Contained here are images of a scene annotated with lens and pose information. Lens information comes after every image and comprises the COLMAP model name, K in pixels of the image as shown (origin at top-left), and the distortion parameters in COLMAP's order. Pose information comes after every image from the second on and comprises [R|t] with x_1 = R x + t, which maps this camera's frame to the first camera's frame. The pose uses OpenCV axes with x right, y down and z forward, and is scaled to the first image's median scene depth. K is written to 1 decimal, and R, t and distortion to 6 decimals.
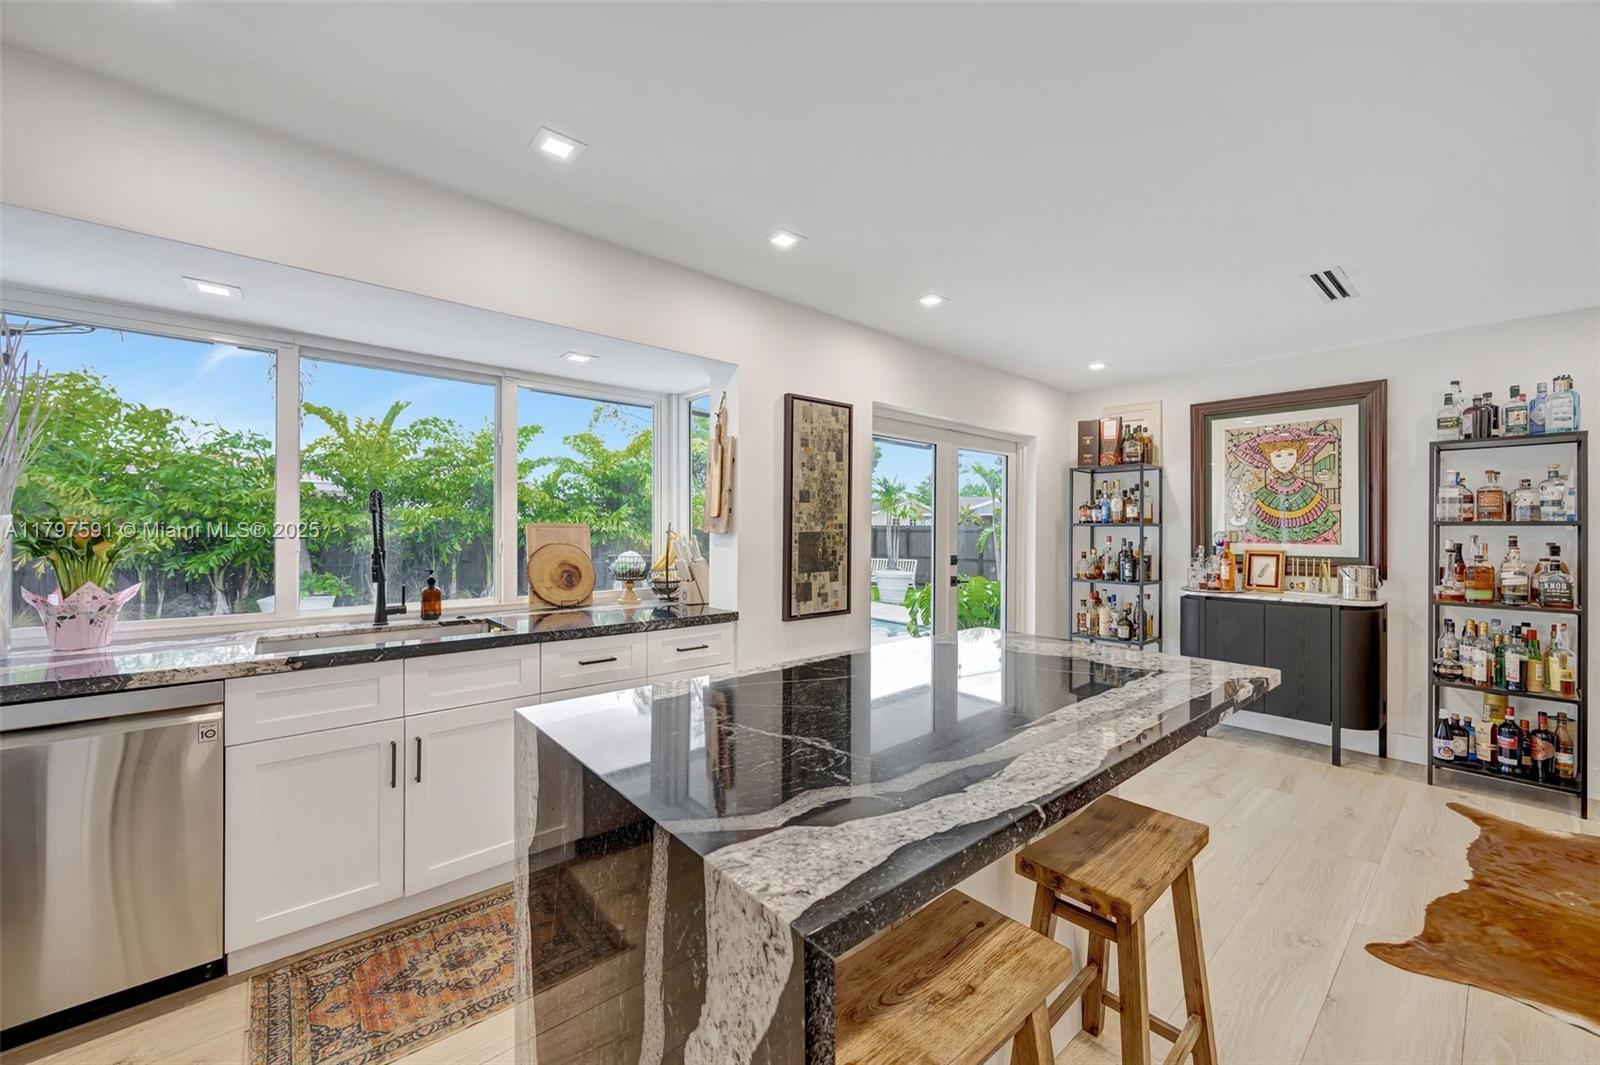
lens RADIAL K [[612.0, 0, 808.6], [0, 612.0, 524.5], [0, 0, 1]] dist [-0.001560, -0.000306]
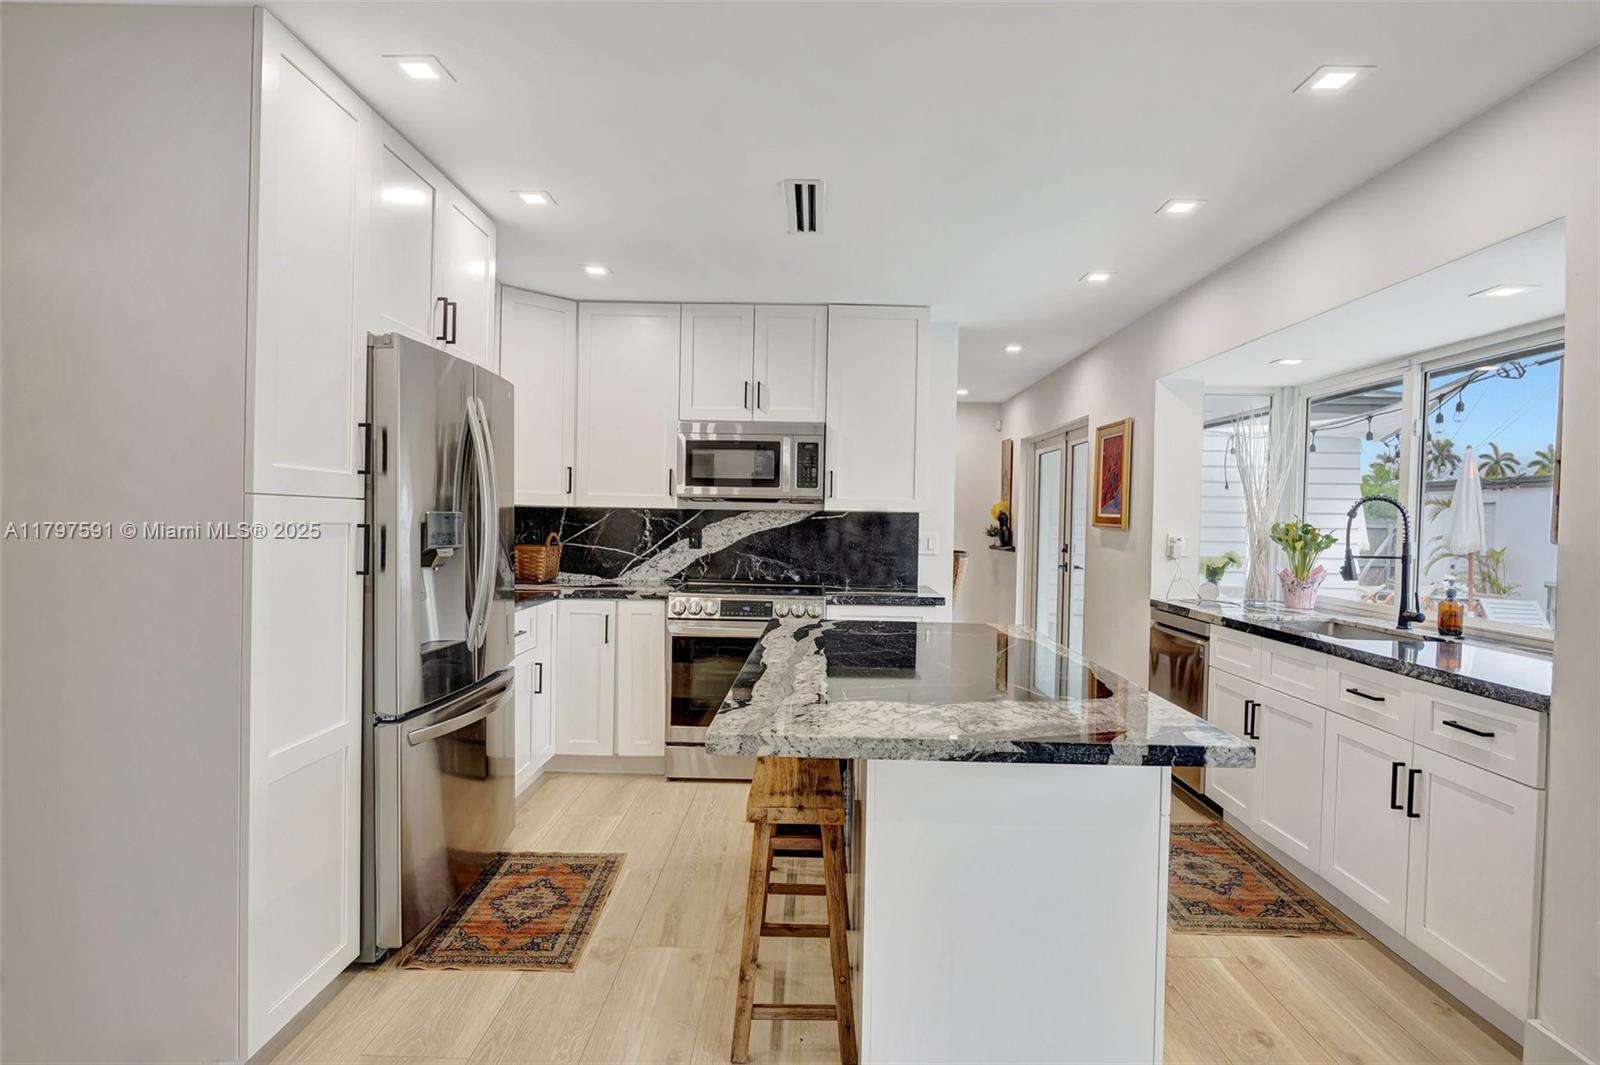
lens RADIAL K [[855.4, 0, 800.0], [0, 855.4, 532.5], [0, 0, 1]] dist [-0.000091, 0.000012]
pose [[-0.675379, -0.007714, -0.737431, 0.649031], [-0.022701, 0.999689, 0.010334, 0.009262], [0.737121, 0.023720, -0.675344, 0.787271]]
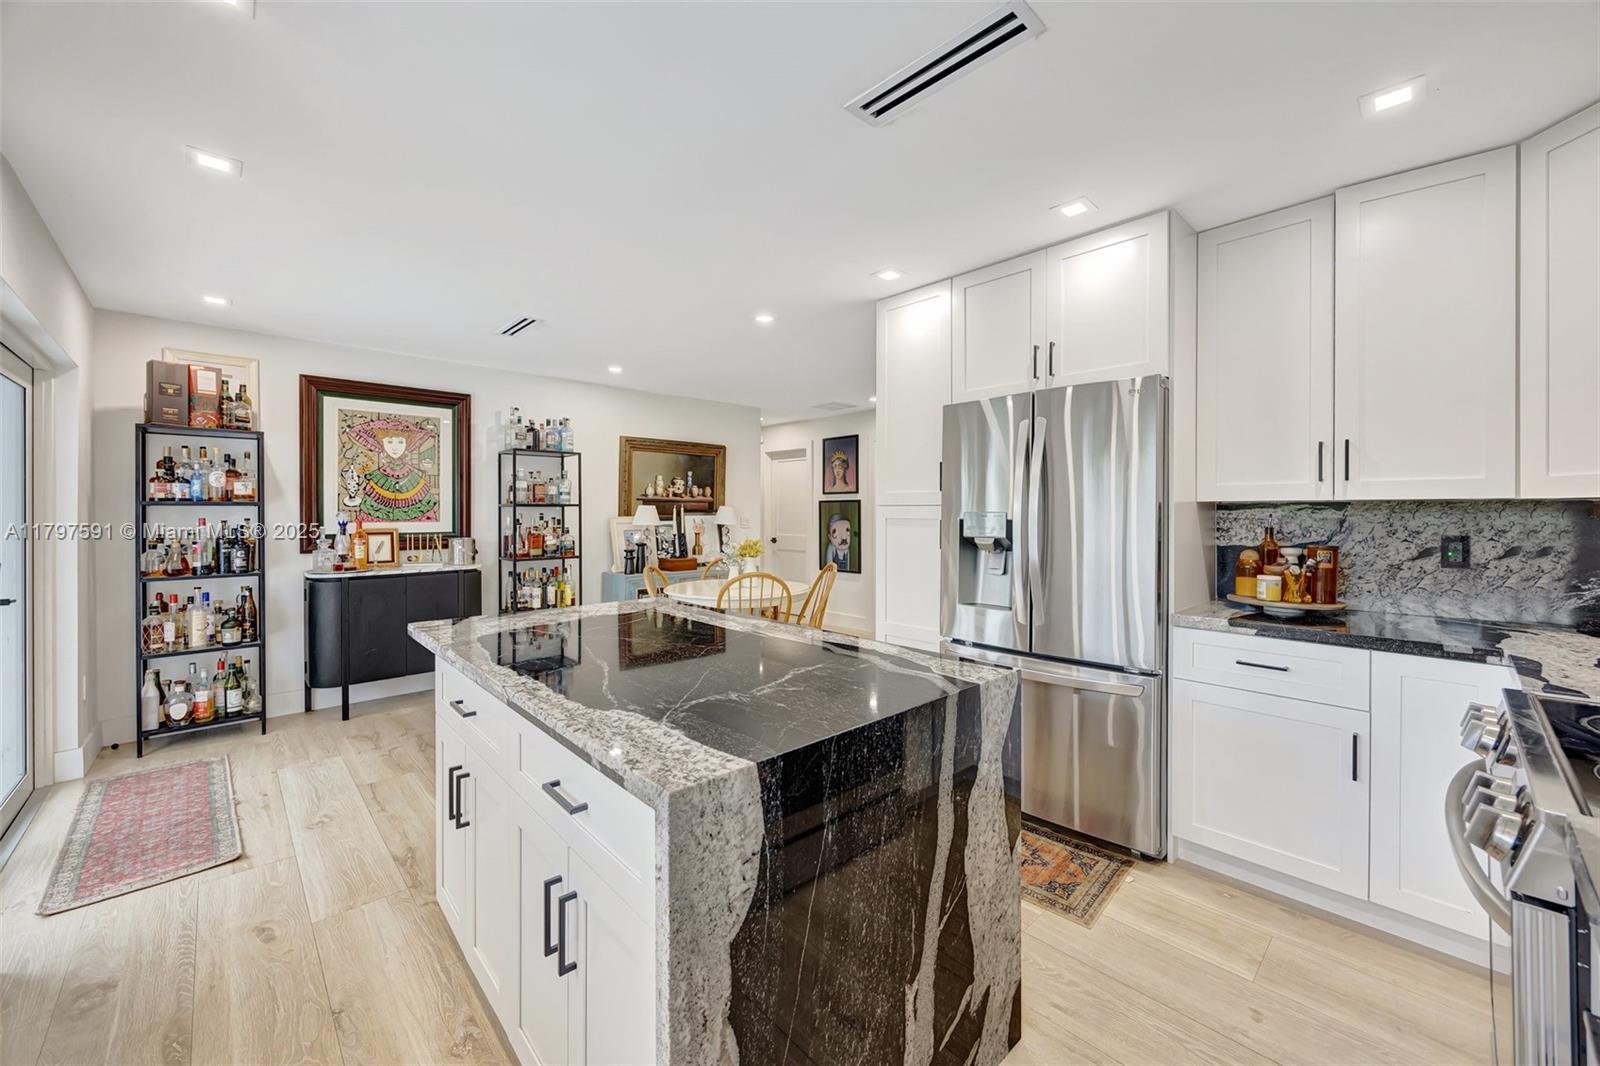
lens RADIAL K [[618.2, 0, 810.3], [0, 618.2, 514.2], [0, 0, 1]] dist [-0.000579, -0.000402]
pose [[-0.038233, -0.008618, 0.999232, -0.404659], [-0.006294, 0.999945, 0.008383, 0.003109], [-0.999249, -0.005968, -0.038285, 0.317320]]
